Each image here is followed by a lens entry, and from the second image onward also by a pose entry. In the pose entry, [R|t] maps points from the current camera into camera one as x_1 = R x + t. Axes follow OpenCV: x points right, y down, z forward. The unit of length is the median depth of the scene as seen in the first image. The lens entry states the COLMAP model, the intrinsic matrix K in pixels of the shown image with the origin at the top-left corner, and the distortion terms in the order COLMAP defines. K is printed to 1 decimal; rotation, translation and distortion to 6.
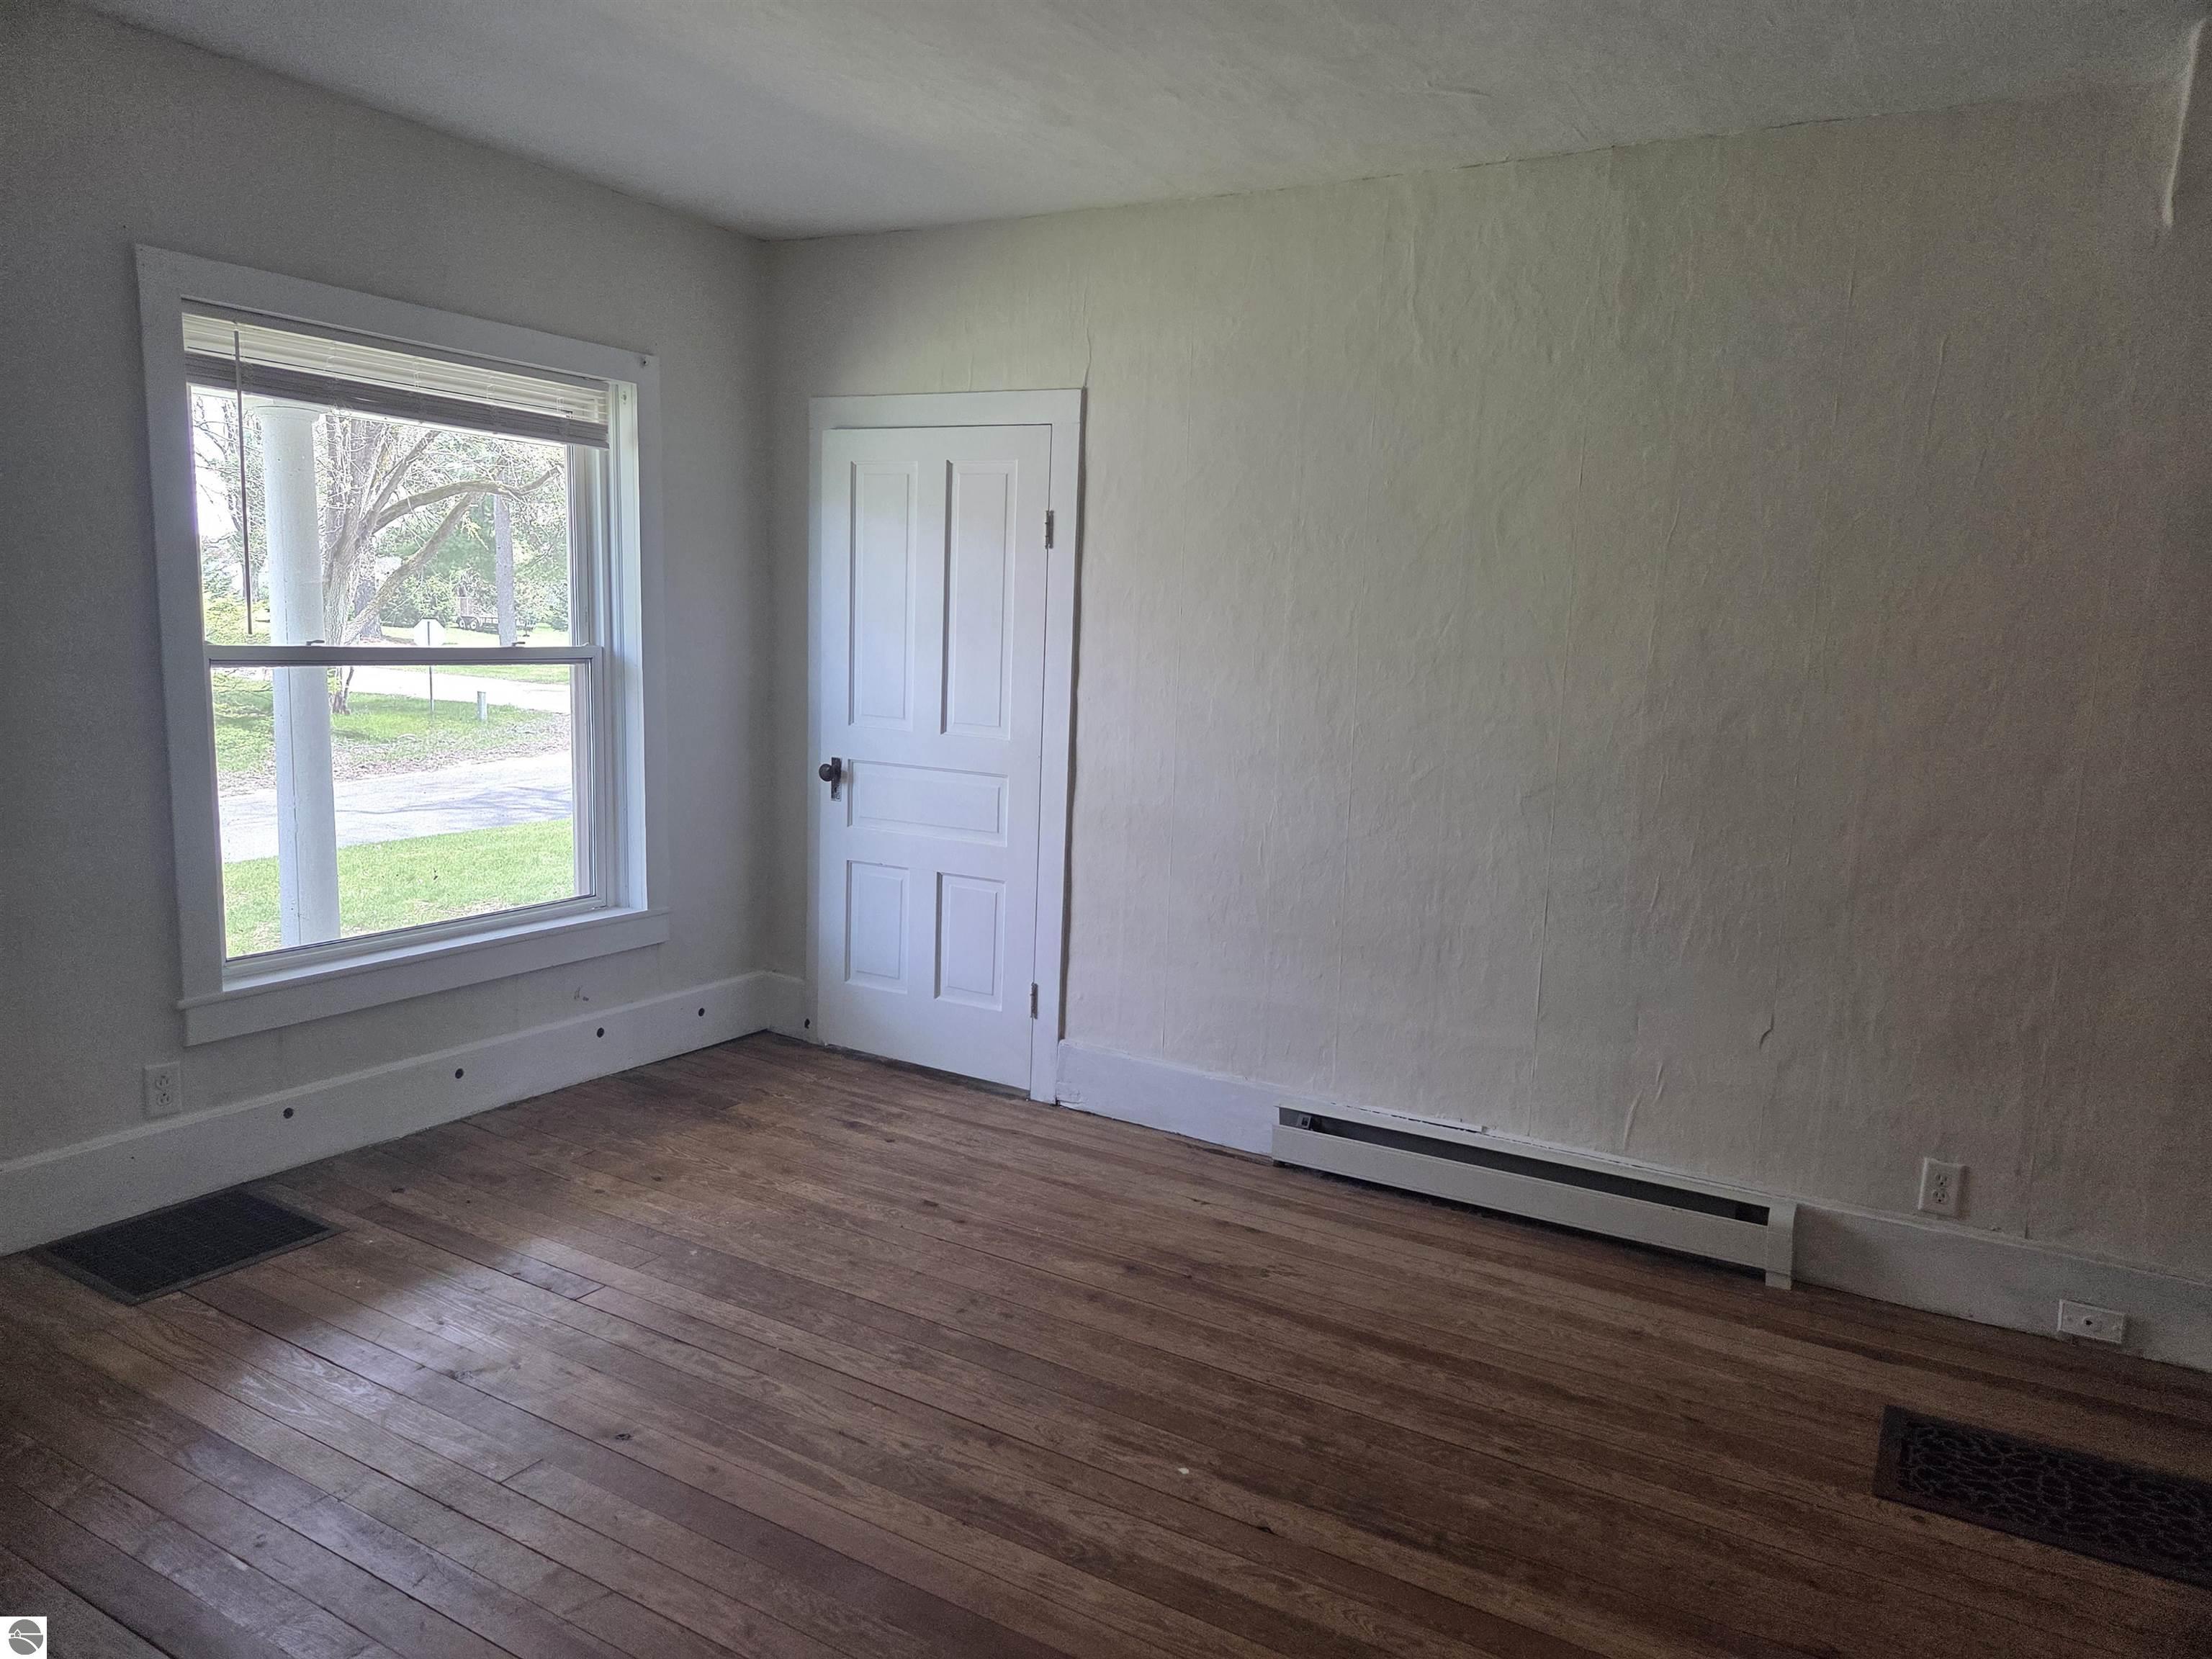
lens RADIAL K [[1489.5, 0, 1110.2], [0, 1489.5, 827.3], [0, 0, 1]] dist [0.062640, -0.028395]
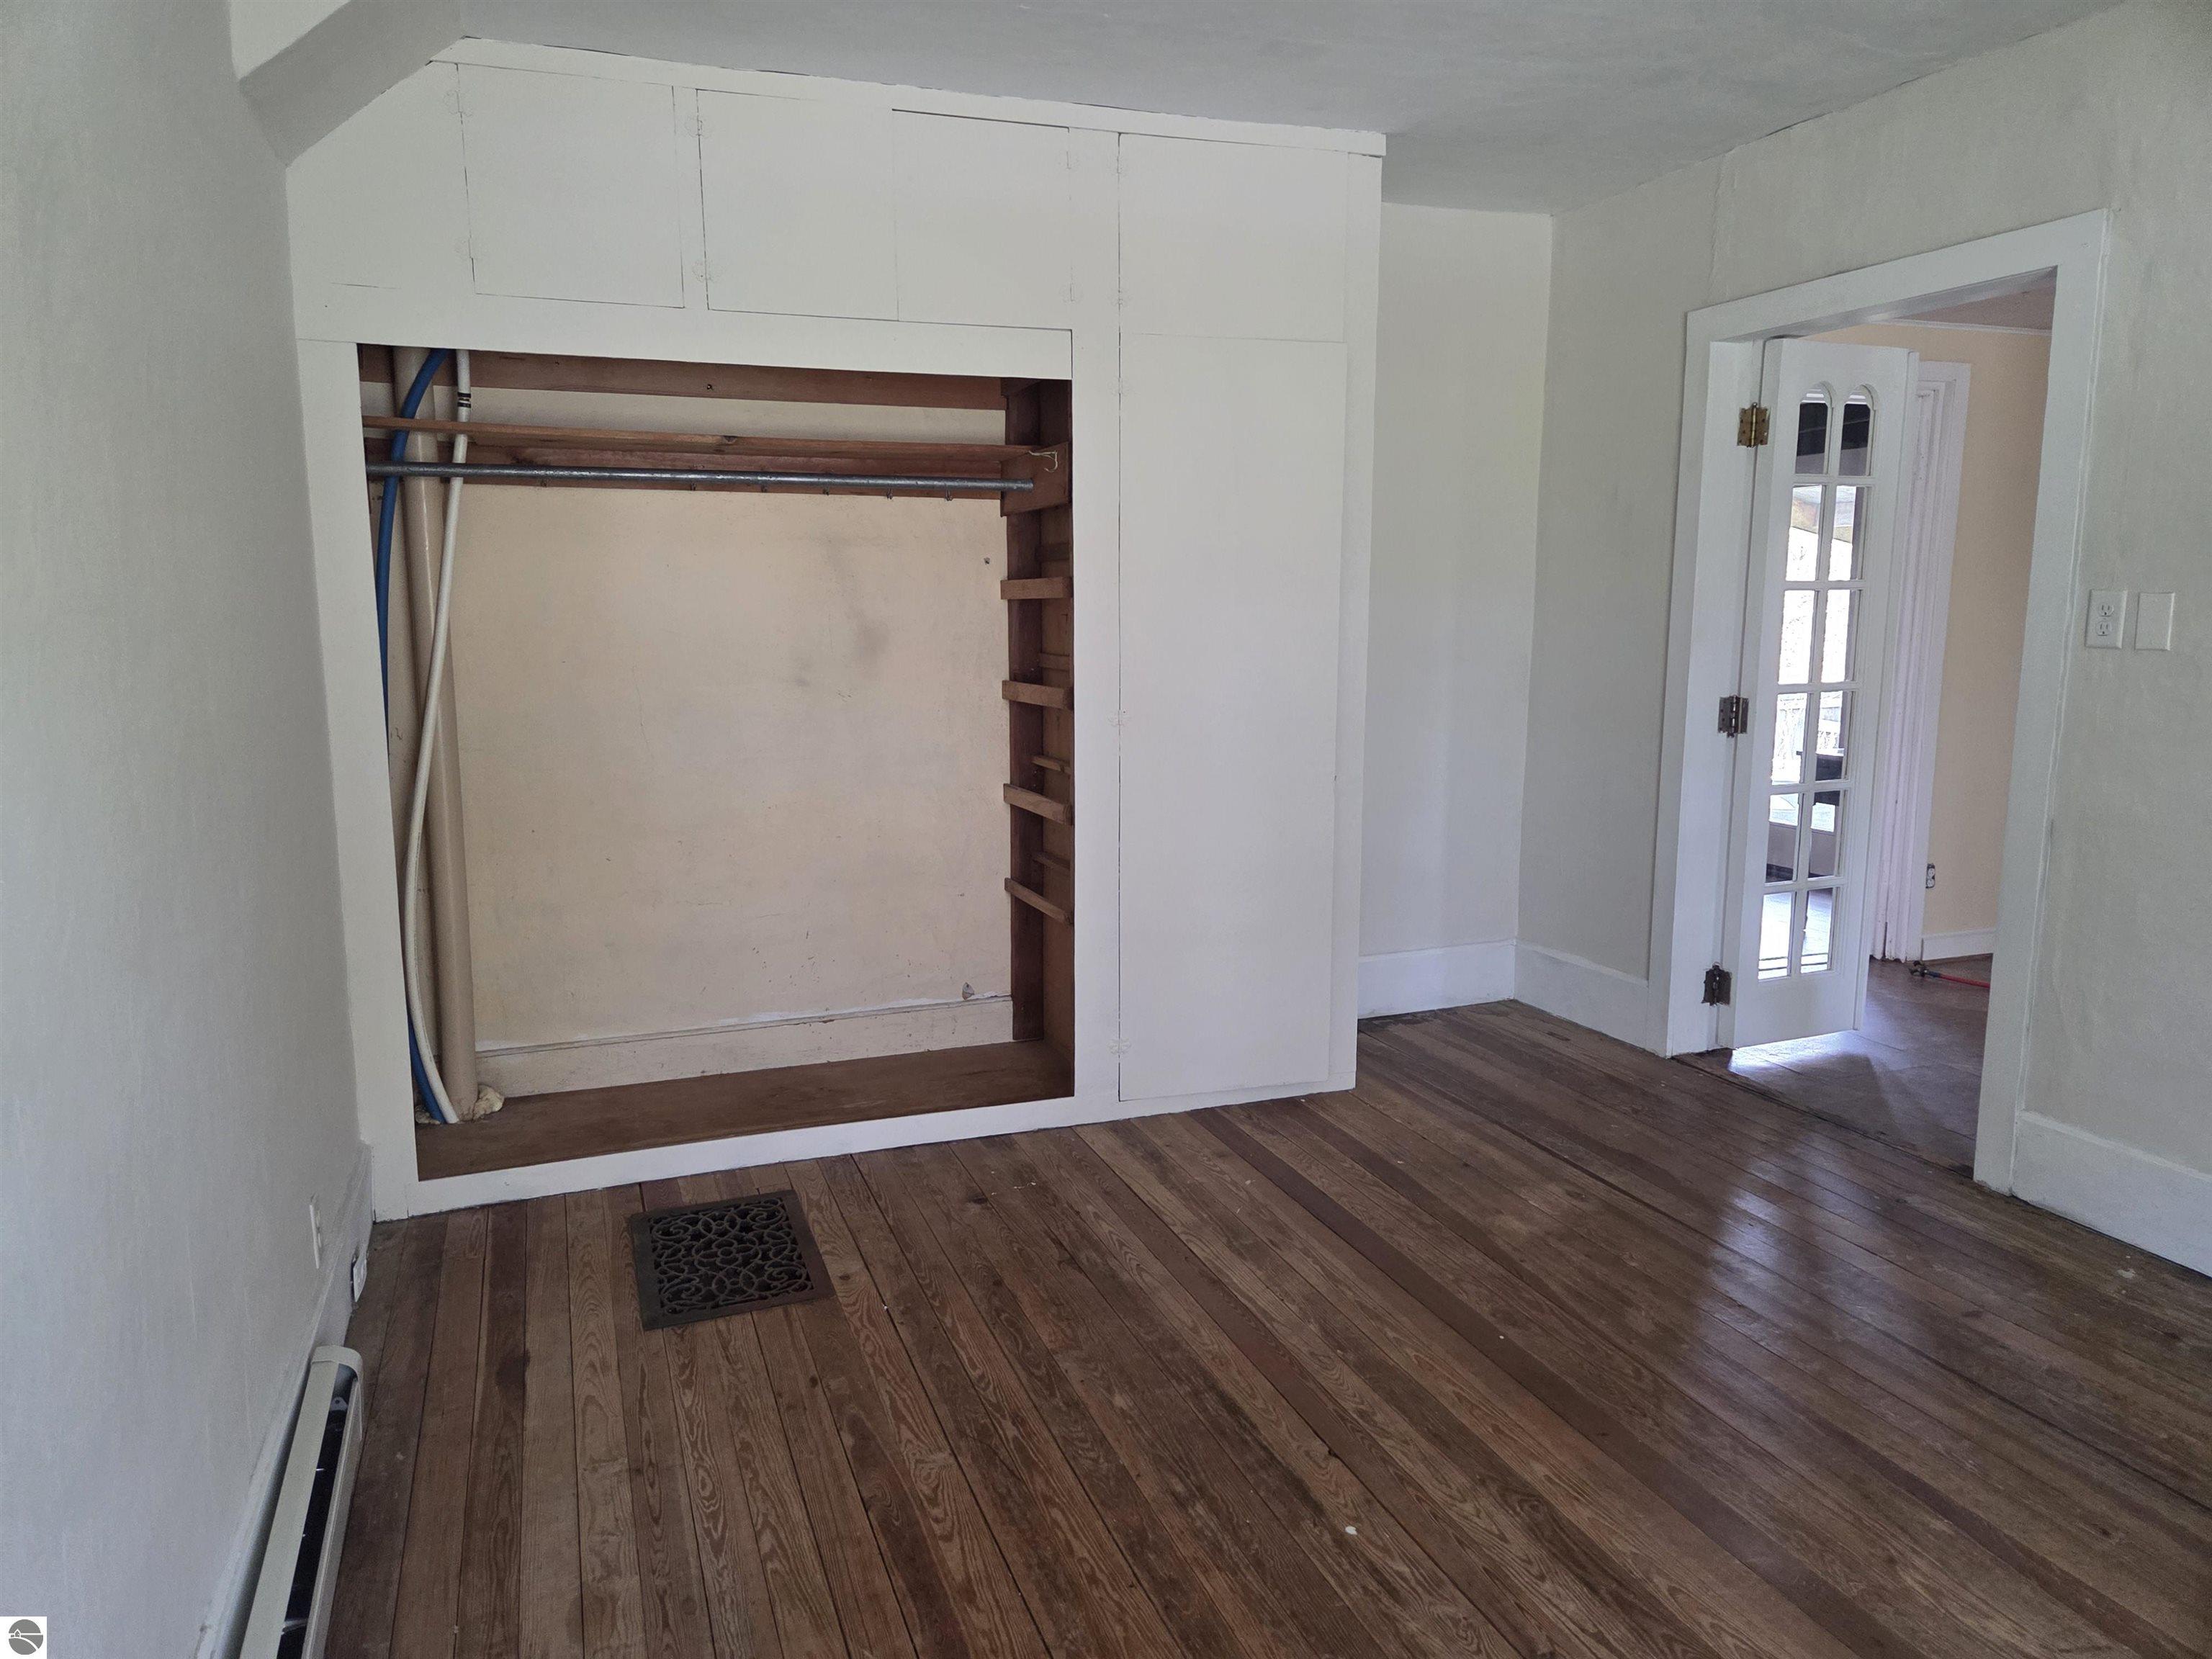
lens RADIAL K [[1489.5, 0, 1108.0], [0, 1489.5, 823.7], [0, 0, 1]] dist [0.062640, -0.028395]
pose [[-0.777115, -0.133286, 0.615083, -0.329181], [0.058145, 0.957932, 0.281043, -0.224531], [-0.626667, 0.254167, -0.736673, 1.639834]]
